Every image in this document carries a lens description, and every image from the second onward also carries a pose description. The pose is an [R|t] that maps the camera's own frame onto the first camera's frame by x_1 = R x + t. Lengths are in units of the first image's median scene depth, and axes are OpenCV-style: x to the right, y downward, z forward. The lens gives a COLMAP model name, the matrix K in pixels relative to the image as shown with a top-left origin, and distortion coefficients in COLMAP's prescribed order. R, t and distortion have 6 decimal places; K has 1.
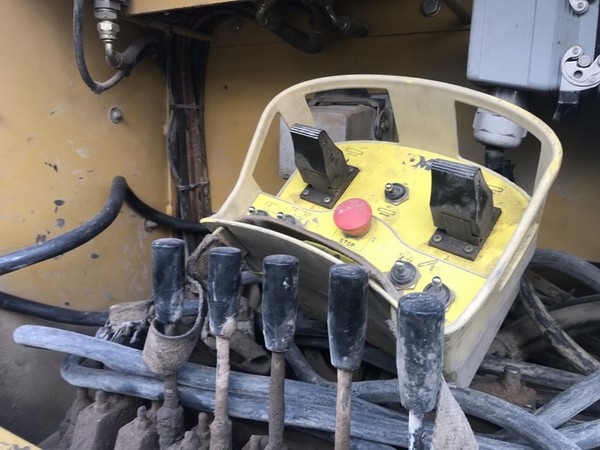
lens RADIAL K [[487.0, 0, 300.7], [0, 487.0, 224.6], [0, 0, 1]] dist [-0.001747, -0.001075]
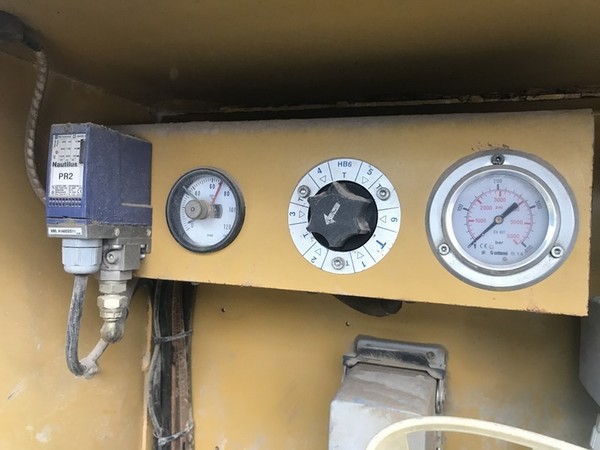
lens RADIAL K [[487.0, 0, 299.3], [0, 487.0, 225.3], [0, 0, 1]] dist [-0.001747, -0.001075]
pose [[0.988310, 0.016976, 0.151506, -0.152423], [0.018160, 0.973597, -0.227548, -0.231079], [-0.151369, 0.227640, 0.961908, 0.138942]]
